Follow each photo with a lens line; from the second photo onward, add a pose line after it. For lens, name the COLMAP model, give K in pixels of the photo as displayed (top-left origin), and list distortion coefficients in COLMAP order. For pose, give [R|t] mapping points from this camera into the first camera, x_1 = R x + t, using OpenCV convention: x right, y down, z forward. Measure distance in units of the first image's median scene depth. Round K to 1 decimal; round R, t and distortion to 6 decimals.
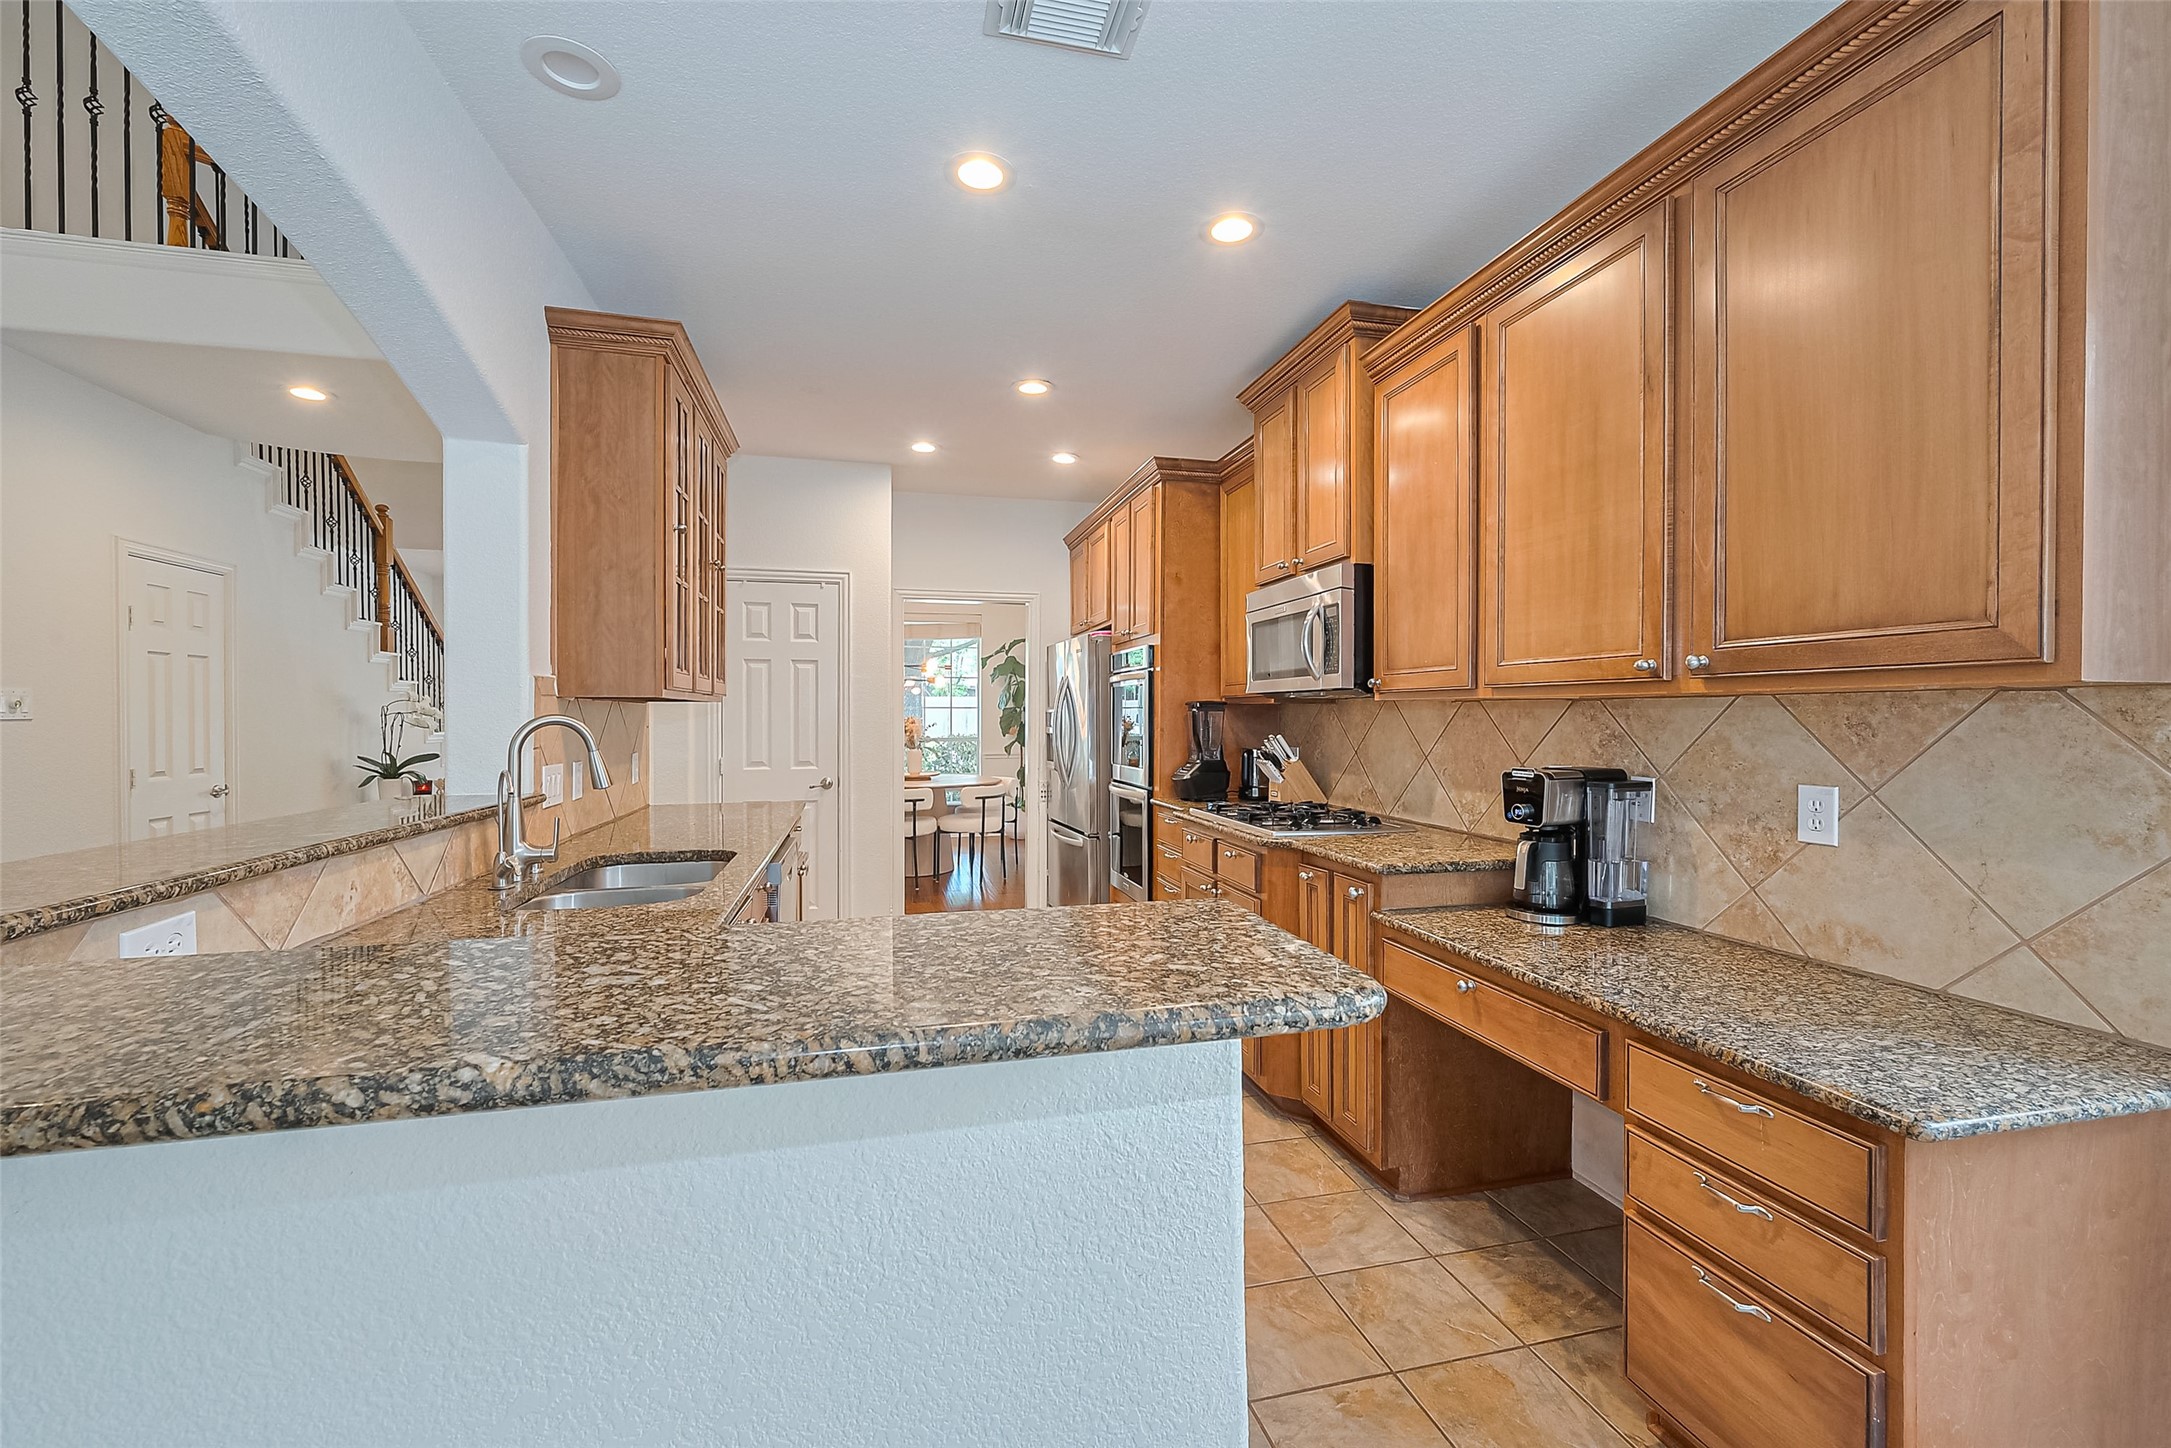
lens RADIAL K [[876.9, 0, 1086.6], [0, 876.9, 717.4], [0, 0, 1]] dist [0.000129, 0.000206]
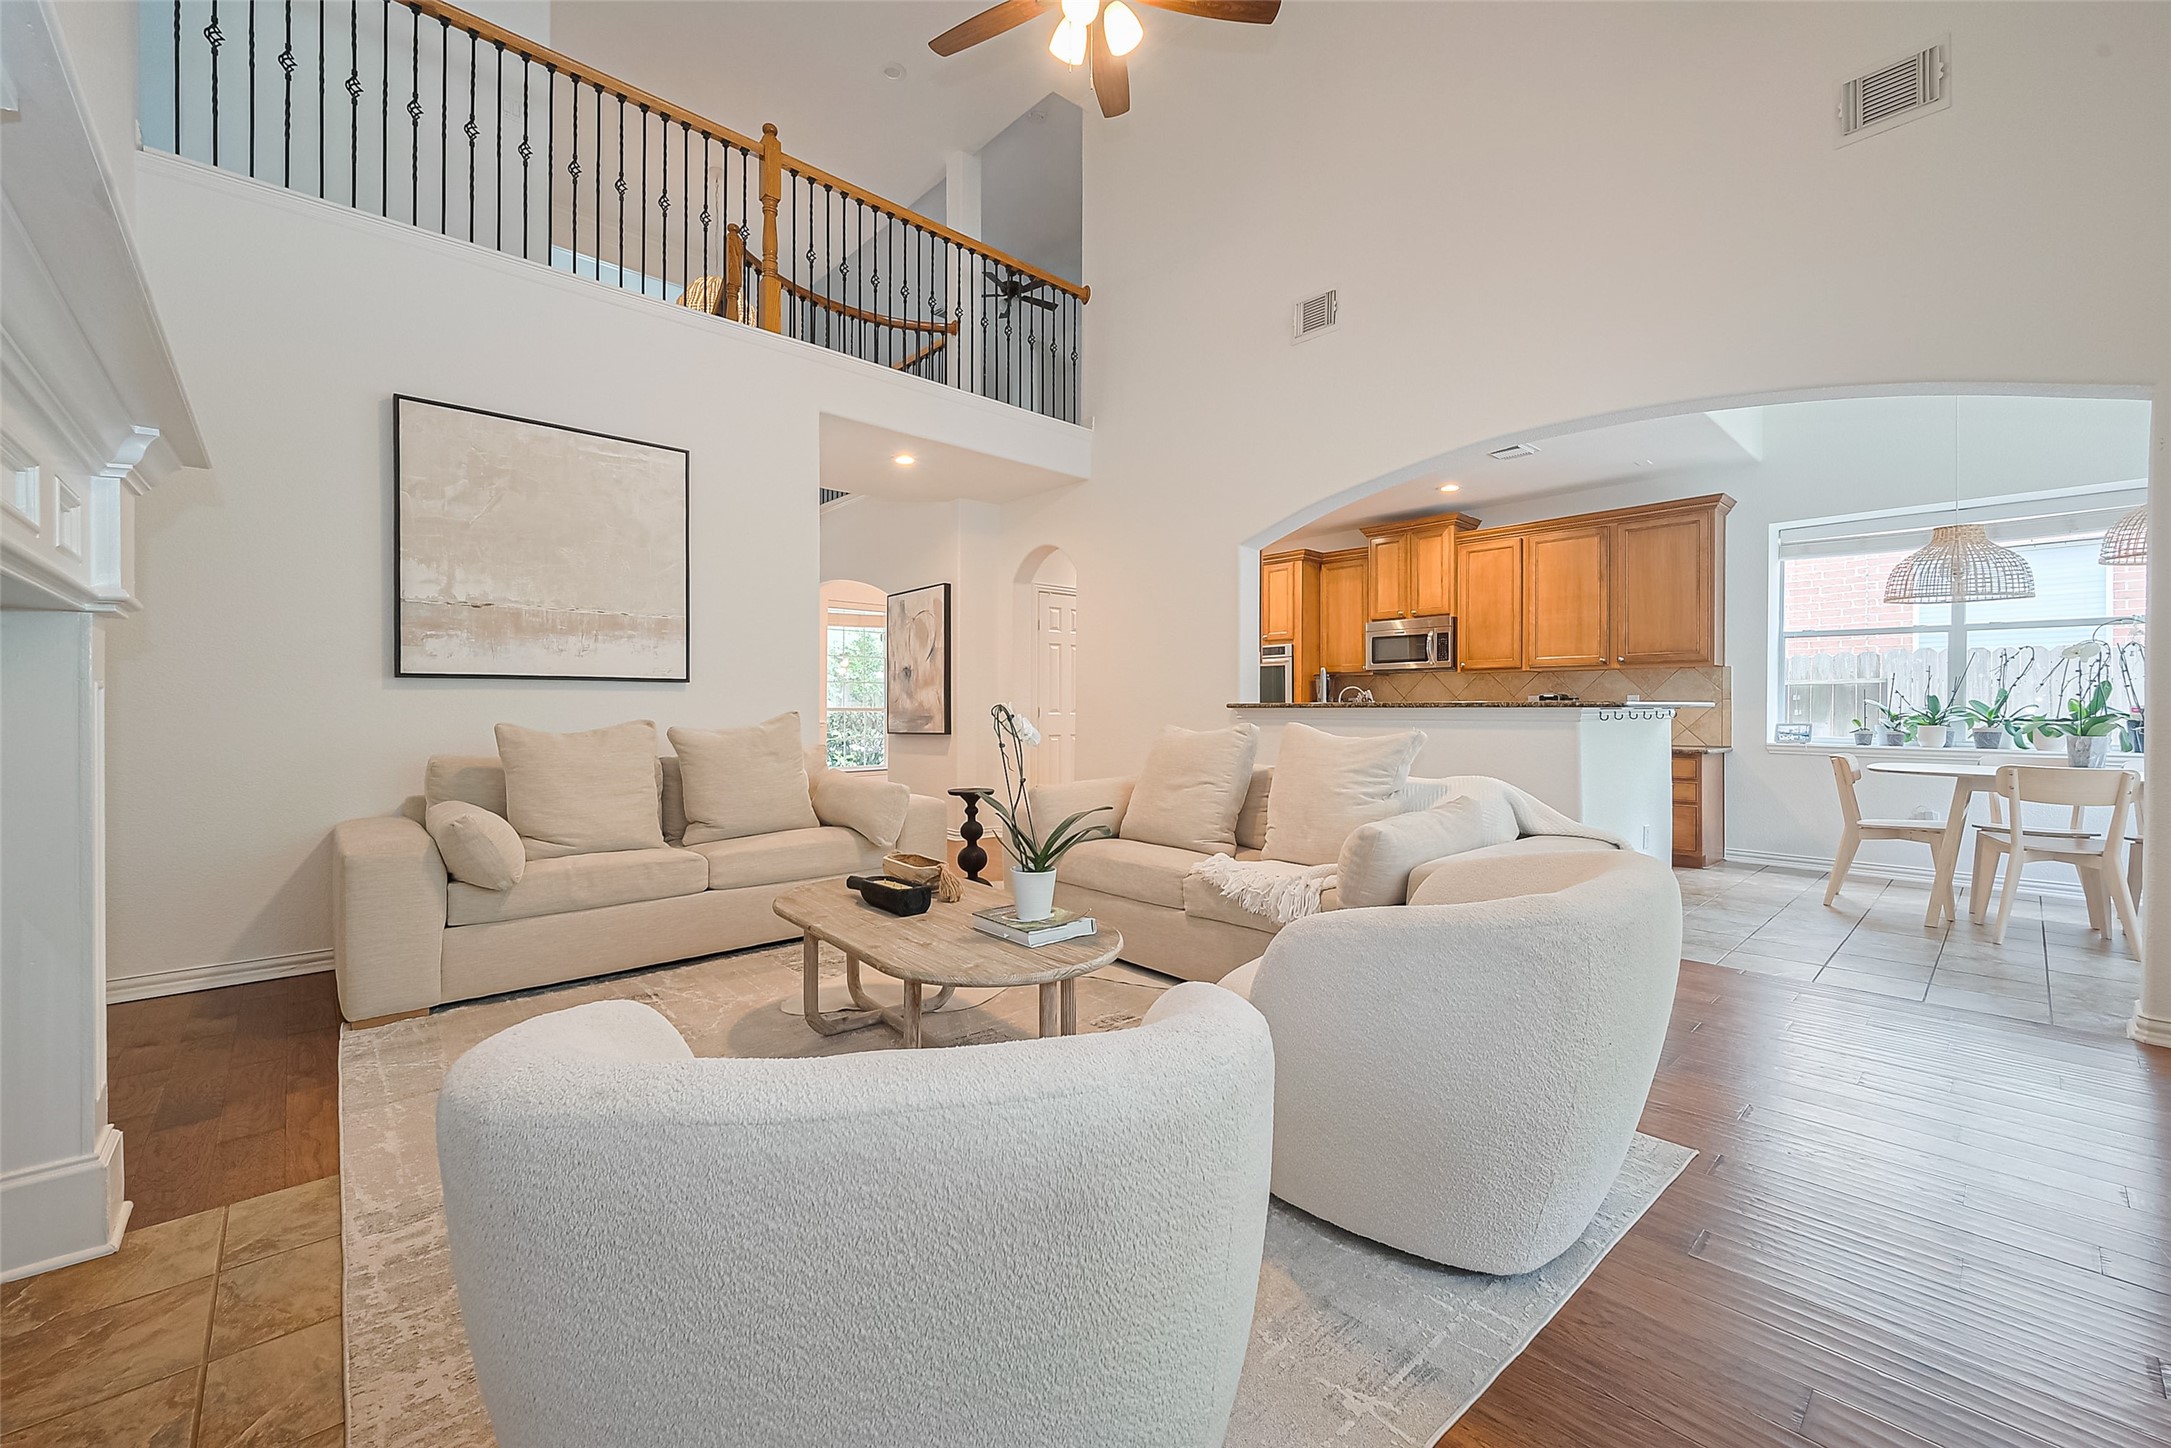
lens RADIAL K [[876.9, 0, 1086.6], [0, 876.9, 717.4], [0, 0, 1]] dist [0.000129, 0.000206]
pose [[0.881470, 0.000694, 0.472239, -2.145033], [-0.003885, 0.999976, 0.005783, 0.119946], [-0.472224, -0.006932, 0.881451, -0.838244]]
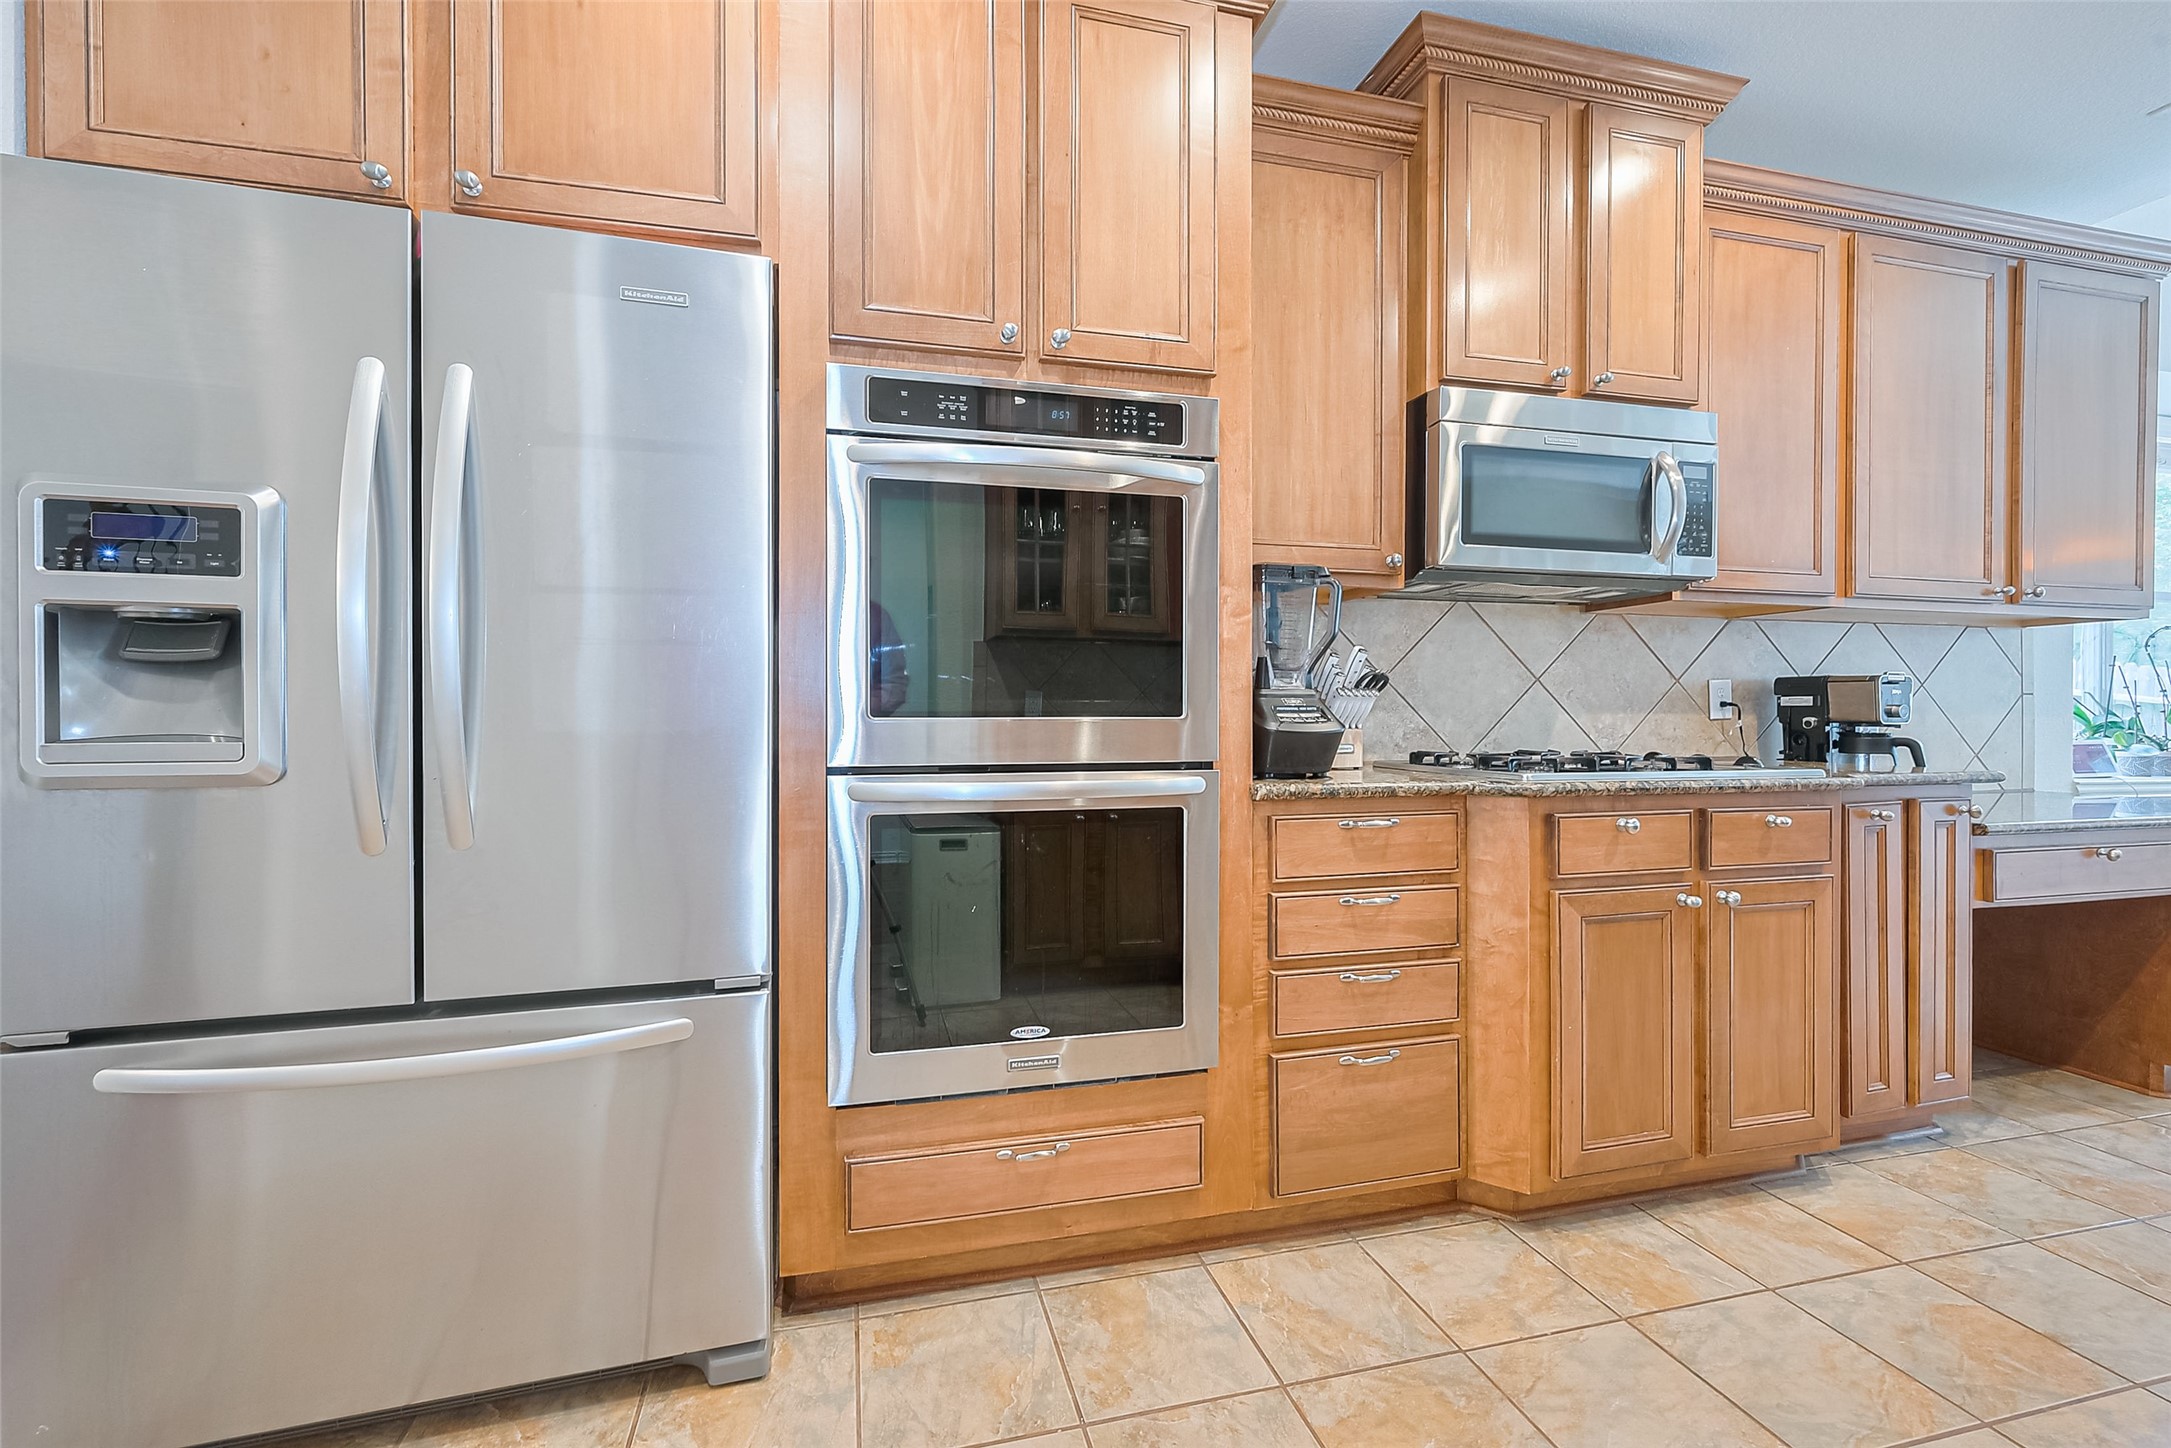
lens RADIAL K [[876.9, 0, 1086.6], [0, 876.9, 717.4], [0, 0, 1]] dist [0.000129, 0.000206]
pose [[0.003832, 0.002776, 0.999989, -0.568191], [-0.003644, 0.999990, -0.002762, 0.112213], [-0.999986, -0.003633, 0.003842, 1.865734]]
